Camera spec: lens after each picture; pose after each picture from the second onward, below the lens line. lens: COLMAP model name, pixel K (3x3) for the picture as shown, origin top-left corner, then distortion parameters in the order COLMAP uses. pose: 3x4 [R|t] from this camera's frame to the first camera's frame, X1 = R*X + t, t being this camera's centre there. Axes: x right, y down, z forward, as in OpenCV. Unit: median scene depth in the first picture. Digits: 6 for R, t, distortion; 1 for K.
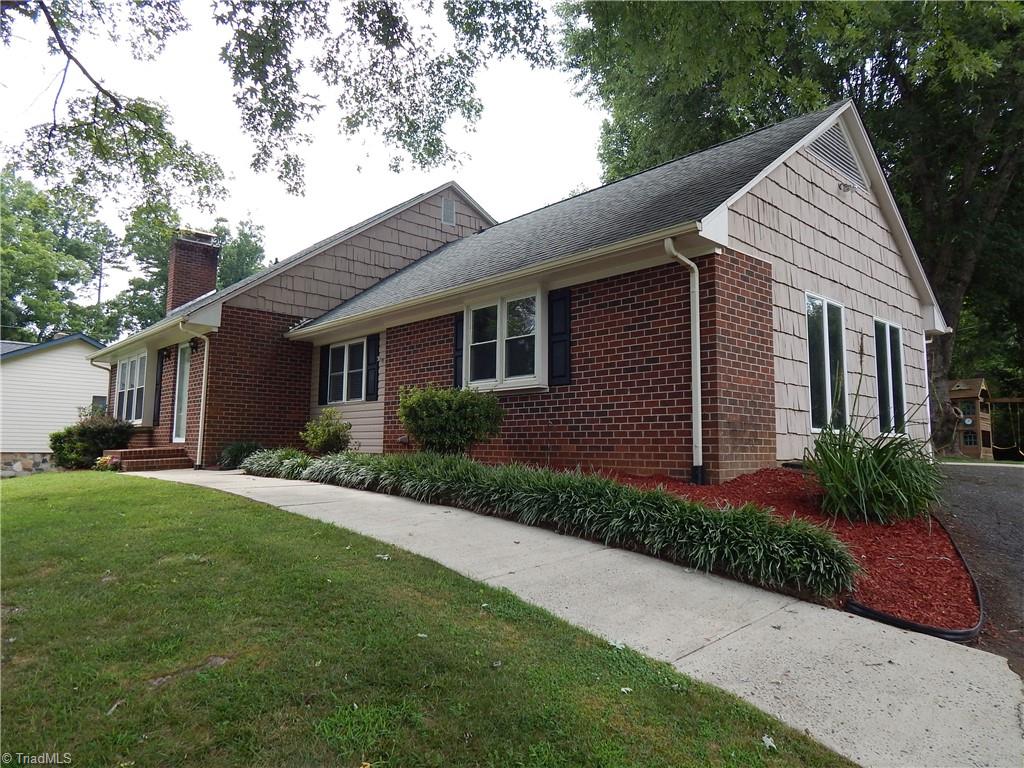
lens RADIAL K [[673.3, 0, 510.4], [0, 673.3, 374.9], [0, 0, 1]] dist [0.003280, 0.005365]
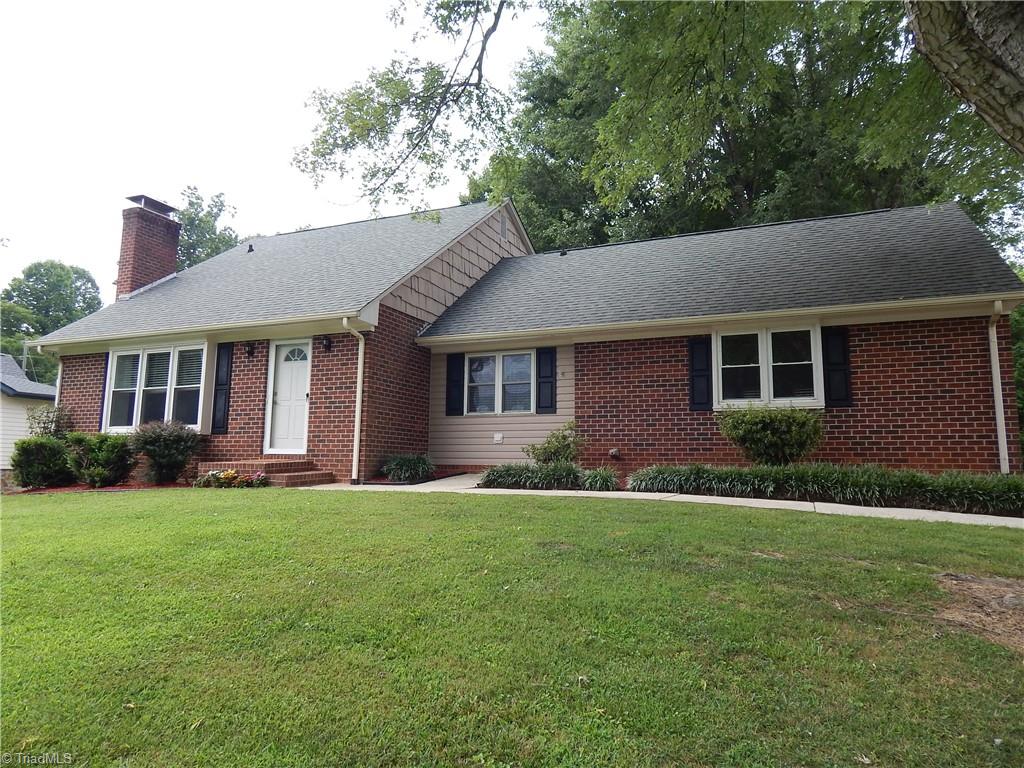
lens RADIAL K [[673.3, 0, 515.7], [0, 673.3, 382.9], [0, 0, 1]] dist [0.003280, 0.005365]
pose [[0.910295, 0.052505, 0.410617, -0.675106], [-0.045932, 0.998610, -0.025864, 0.021277], [-0.411404, 0.004684, 0.911441, 0.108848]]
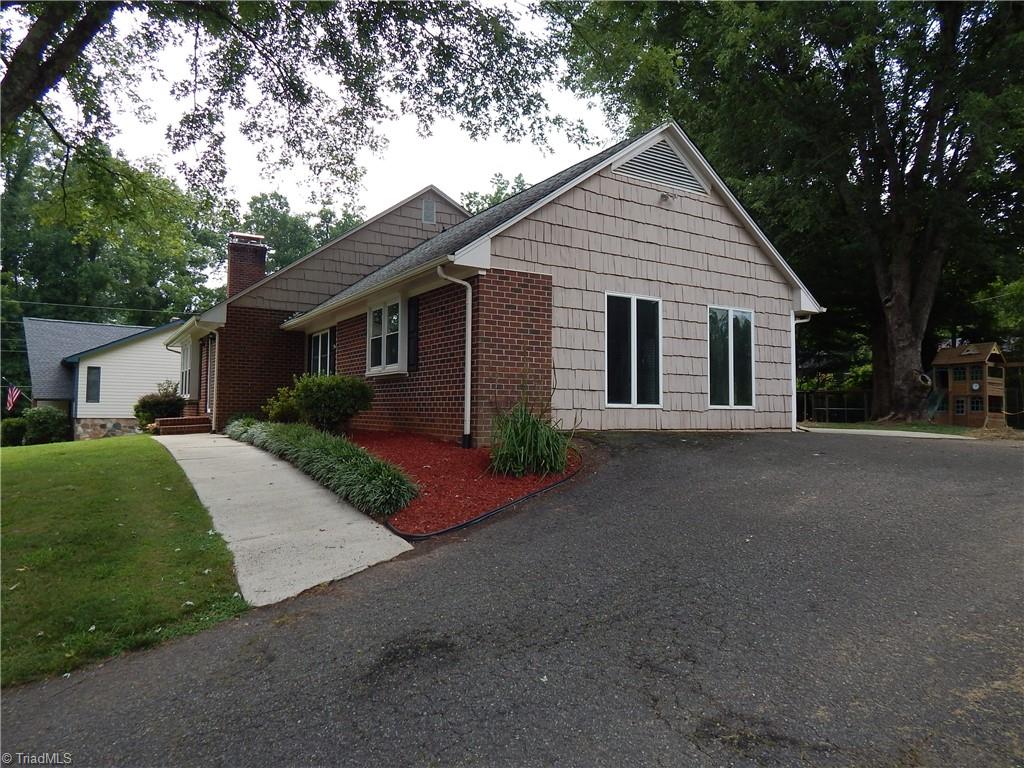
lens RADIAL K [[673.3, 0, 512.5], [0, 673.3, 380.2], [0, 0, 1]] dist [0.003280, 0.005365]
pose [[0.983270, -0.011055, -0.181816, 0.360983], [0.022642, 0.997833, 0.061778, -0.032090], [0.180739, -0.064861, 0.981390, -0.176610]]
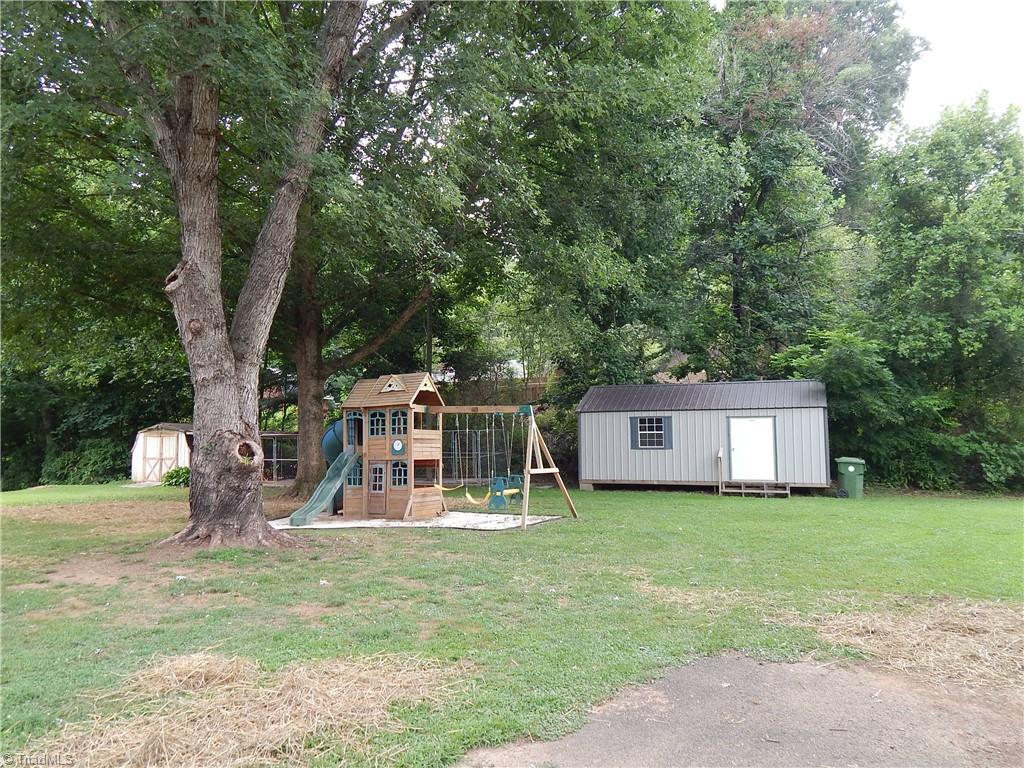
lens RADIAL K [[743.2, 0, 511.2], [0, 743.2, 373.5], [0, 0, 1]] dist [0.009224, -0.024558]
pose [[0.916617, -0.000834, 0.399765, 0.963588], [-0.011387, 0.999538, 0.028193, -0.026059], [-0.399604, -0.030394, 0.916184, 0.690955]]
